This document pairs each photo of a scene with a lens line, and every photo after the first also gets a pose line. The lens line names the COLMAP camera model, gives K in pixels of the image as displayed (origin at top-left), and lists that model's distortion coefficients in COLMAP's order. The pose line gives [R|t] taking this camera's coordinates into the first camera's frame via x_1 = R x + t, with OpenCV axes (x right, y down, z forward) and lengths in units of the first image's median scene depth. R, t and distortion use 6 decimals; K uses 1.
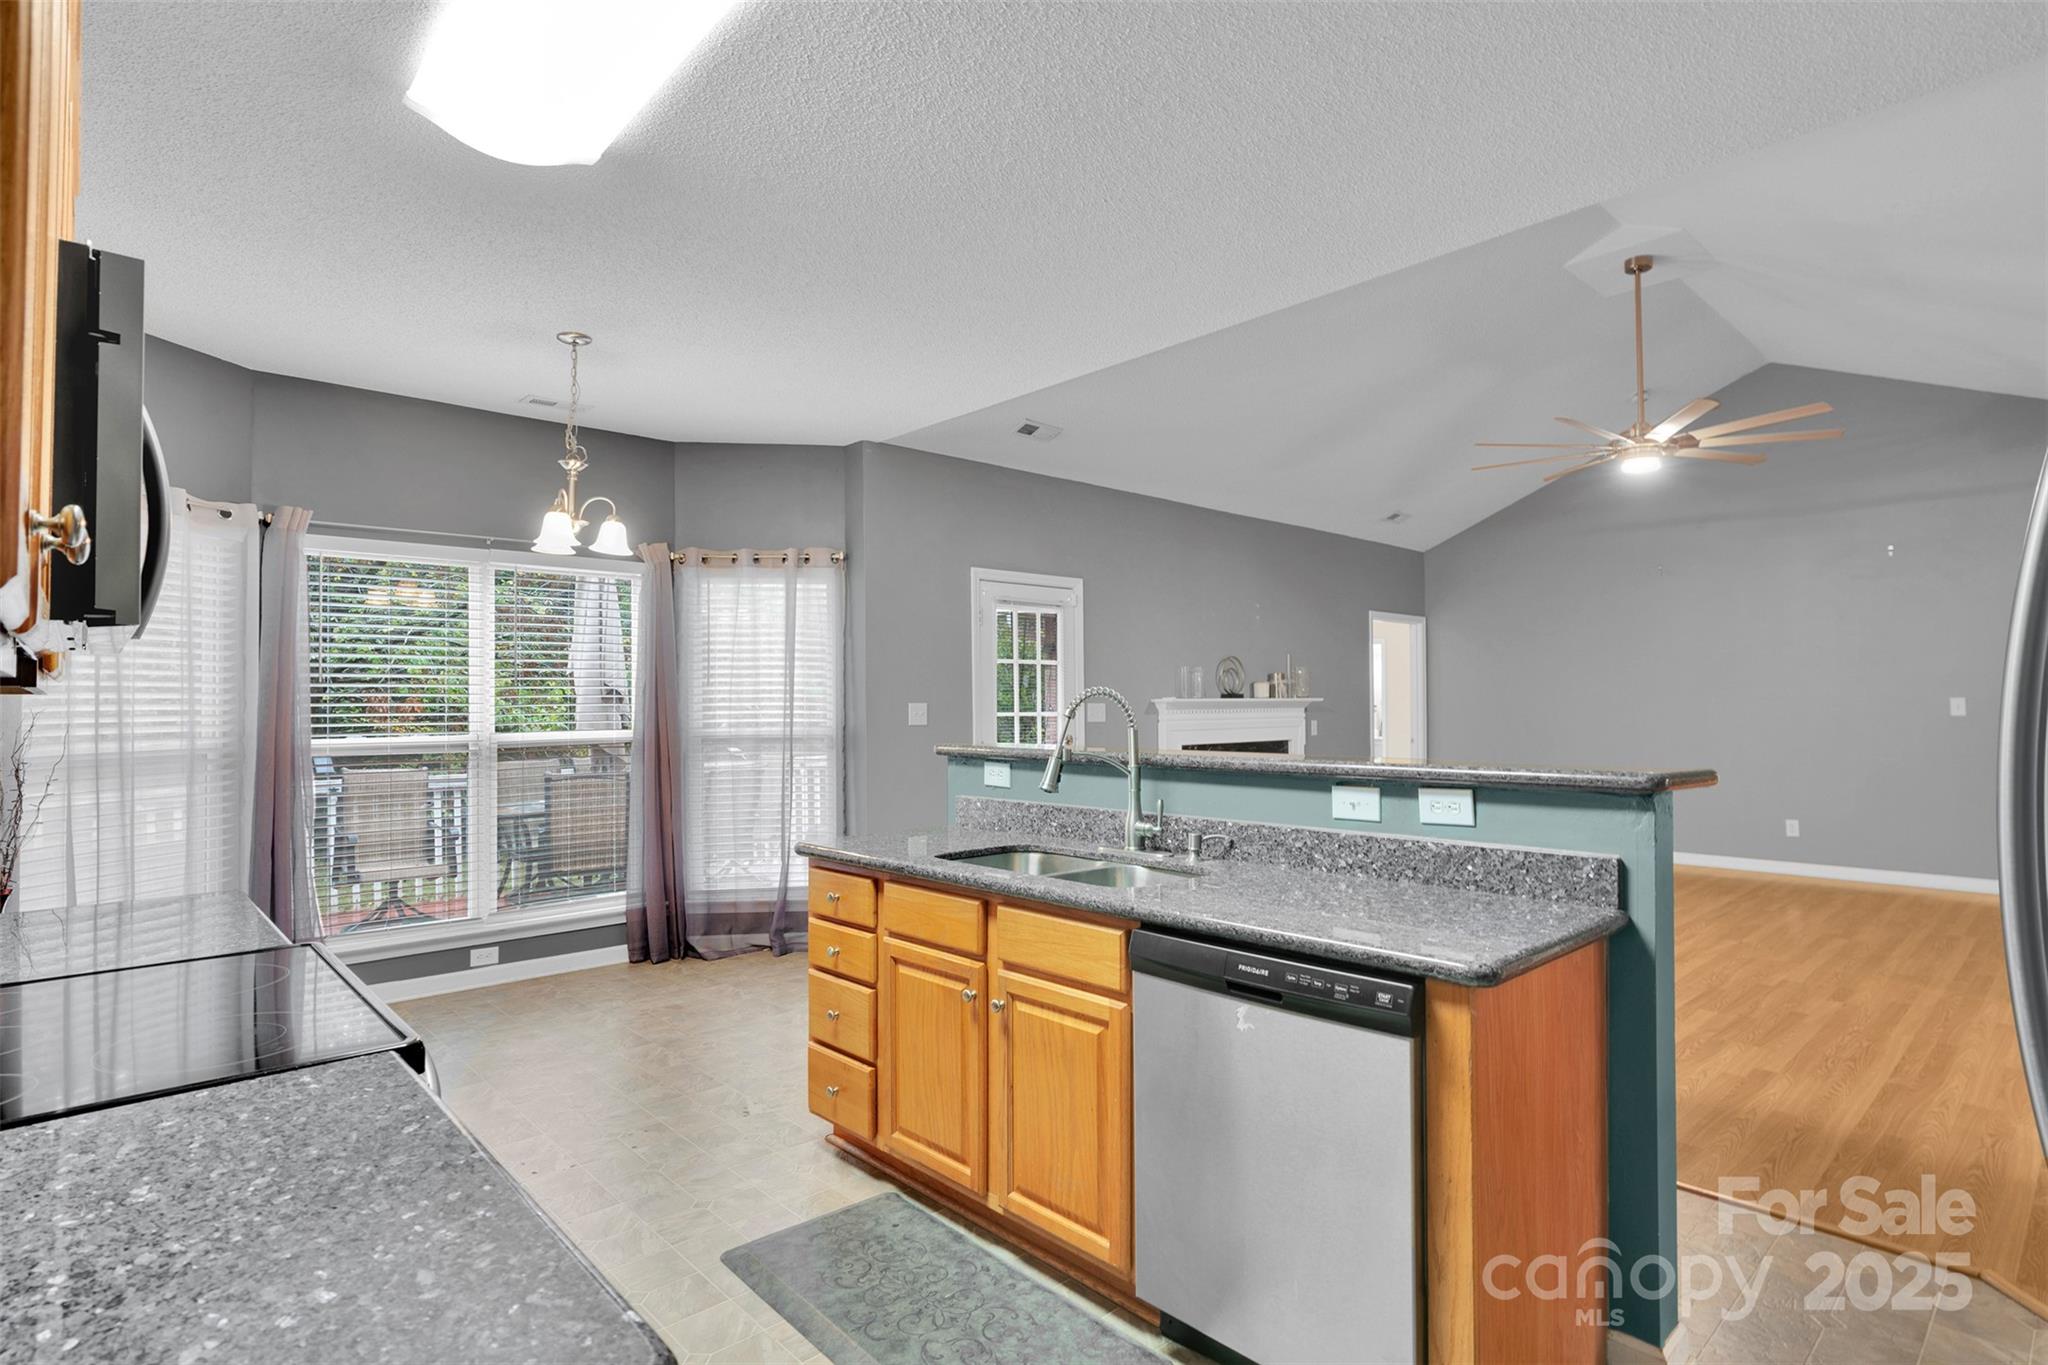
lens RADIAL K [[1038.9, 0, 1011.3], [0, 1038.9, 680.2], [0, 0, 1]] dist [-0.005460, -0.001838]
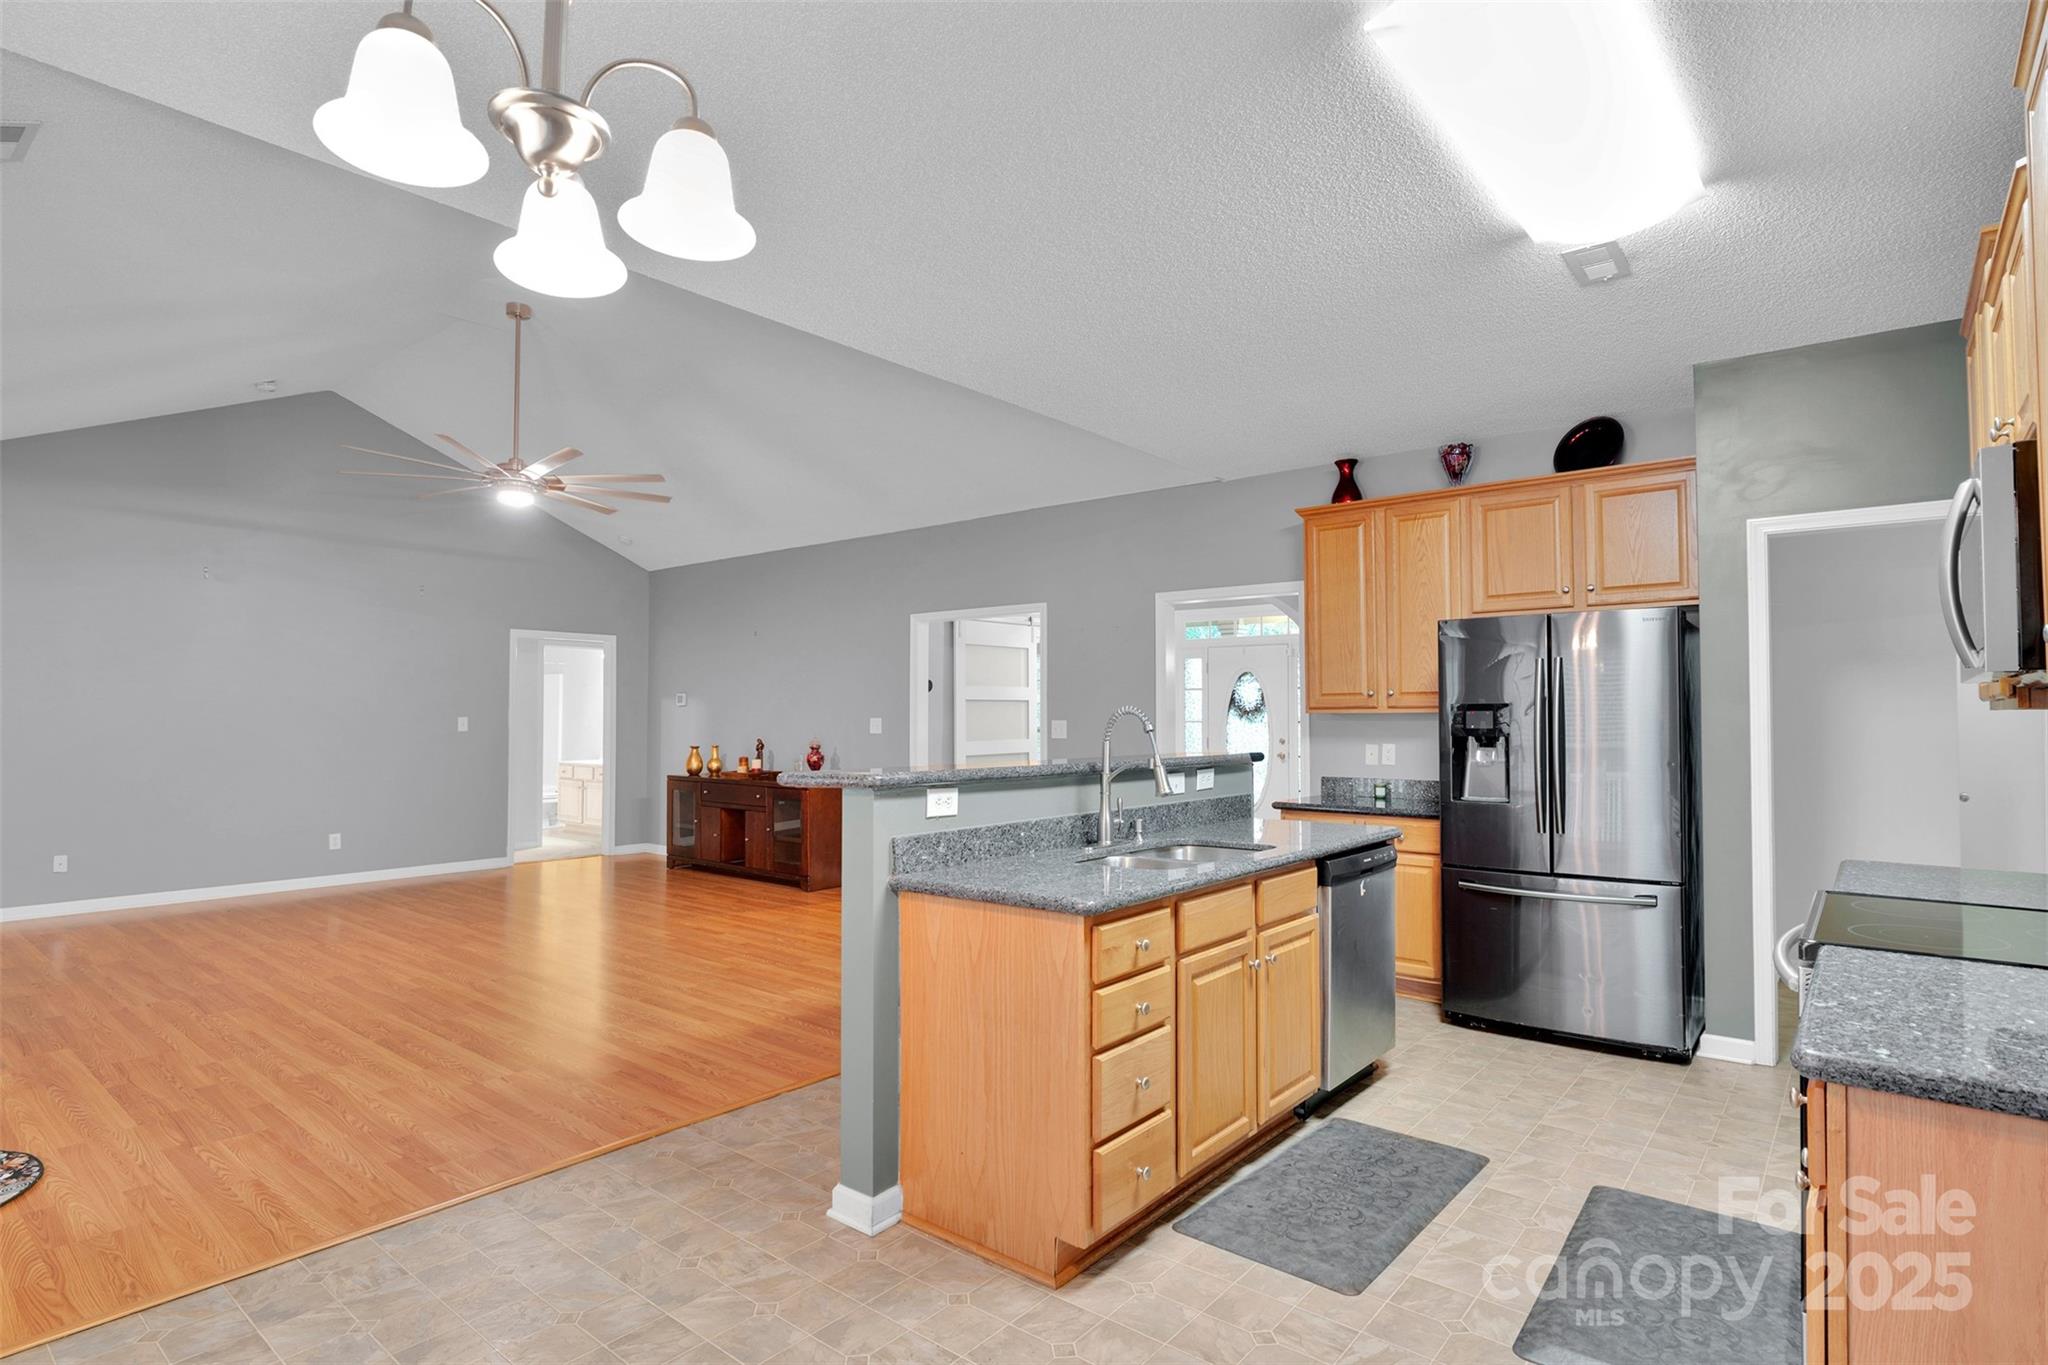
lens RADIAL K [[1038.9, 0, 1030.7], [0, 1038.9, 688.2], [0, 0, 1]] dist [-0.005460, -0.001838]
pose [[-0.145333, 0.031824, 0.988871, -0.605791], [-0.020819, 0.999163, -0.035215, 0.017110], [-0.989164, -0.025705, -0.144549, 0.729651]]
